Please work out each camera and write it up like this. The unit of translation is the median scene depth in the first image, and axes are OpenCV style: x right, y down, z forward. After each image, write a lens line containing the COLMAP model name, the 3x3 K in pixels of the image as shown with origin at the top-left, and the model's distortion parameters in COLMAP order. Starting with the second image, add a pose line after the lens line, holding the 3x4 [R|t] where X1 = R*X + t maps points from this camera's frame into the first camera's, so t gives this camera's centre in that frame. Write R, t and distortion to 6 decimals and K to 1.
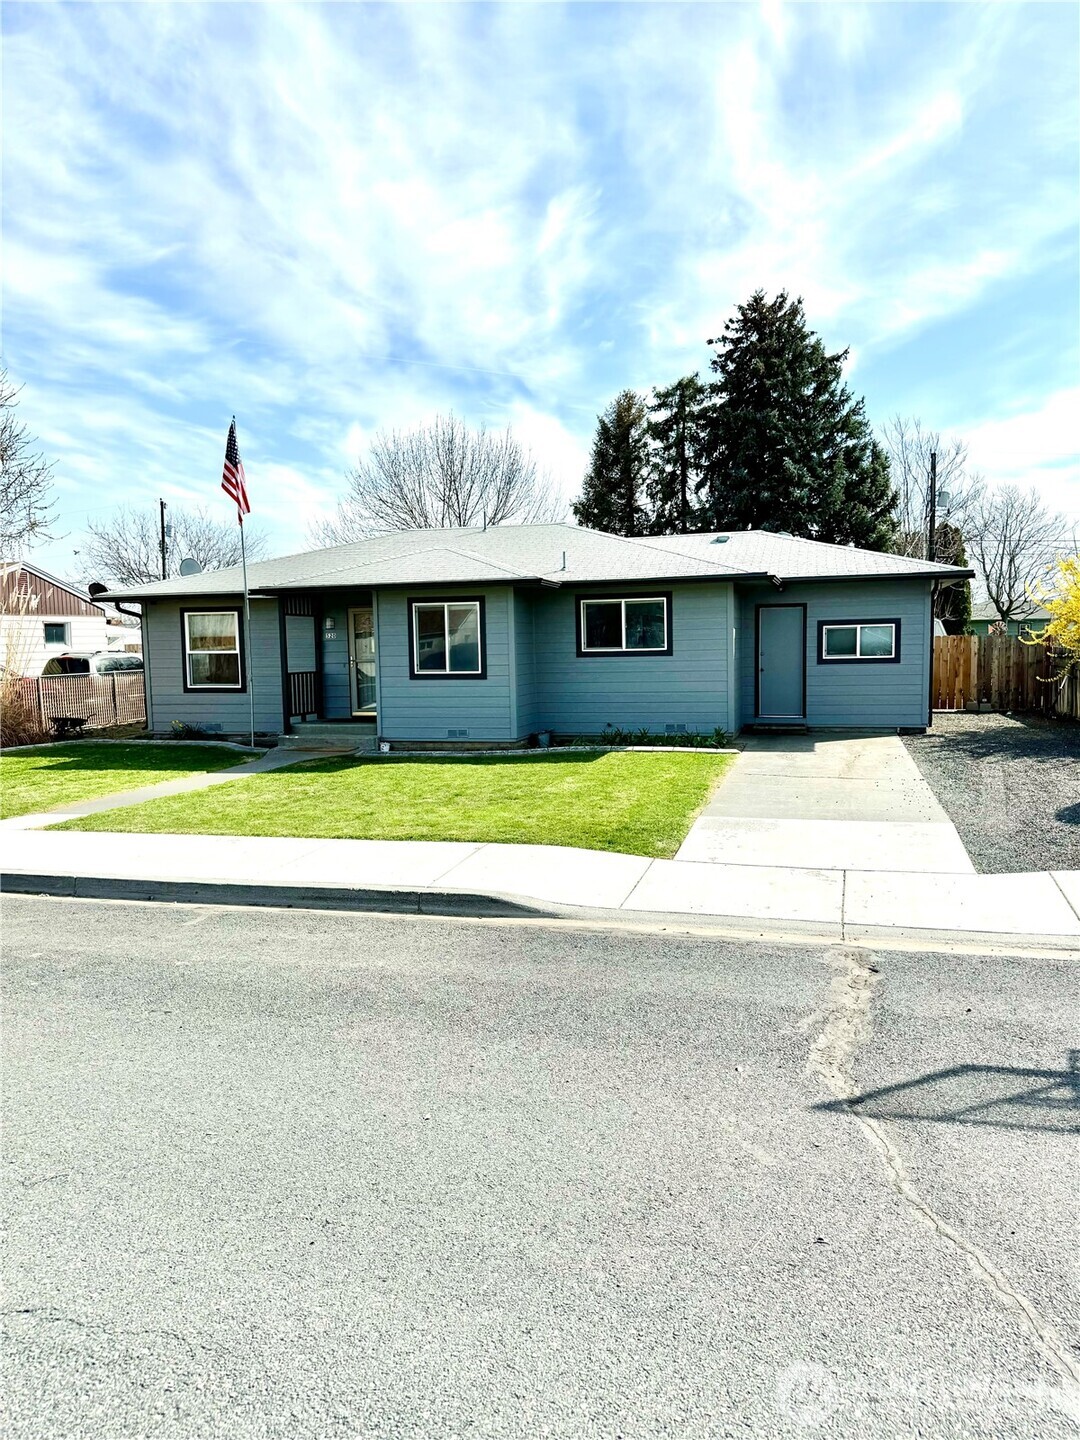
lens RADIAL K [[1037.1, 0, 535.8], [0, 1037.1, 730.6], [0, 0, 1]] dist [0.045859, -0.039758]
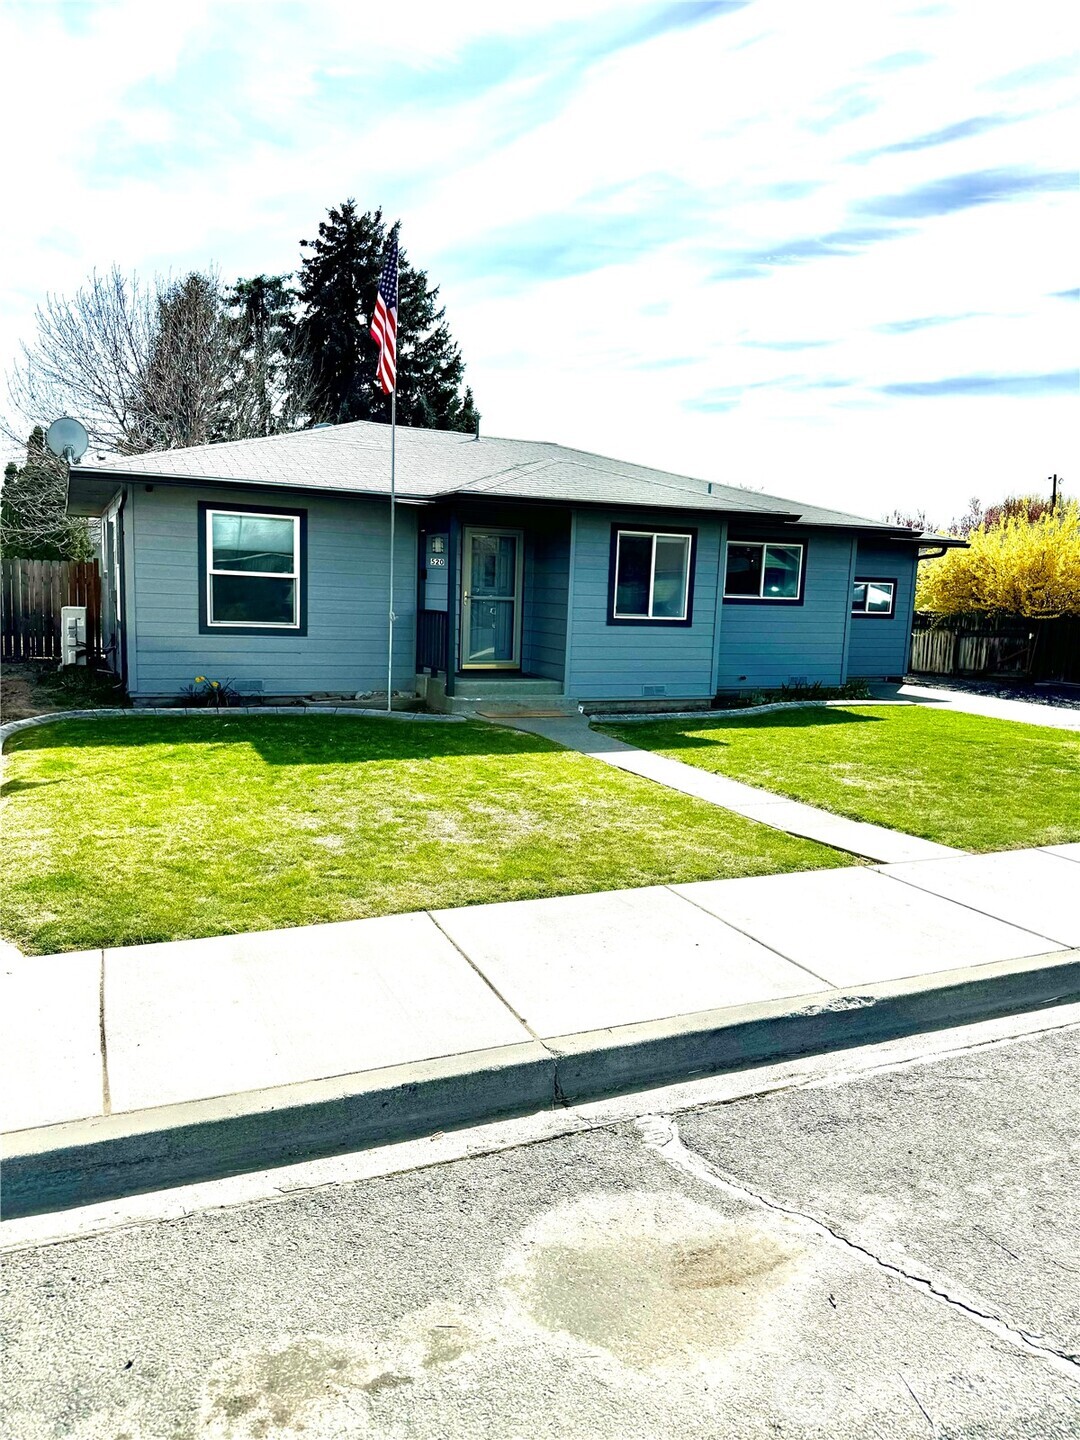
lens RADIAL K [[1037.1, 0, 539.1], [0, 1037.1, 711.4], [0, 0, 1]] dist [0.045859, -0.039758]
pose [[0.766219, -0.031181, 0.641822, -0.603328], [0.003991, 0.999034, 0.043771, -0.015828], [-0.642567, -0.030977, 0.765603, 0.369998]]
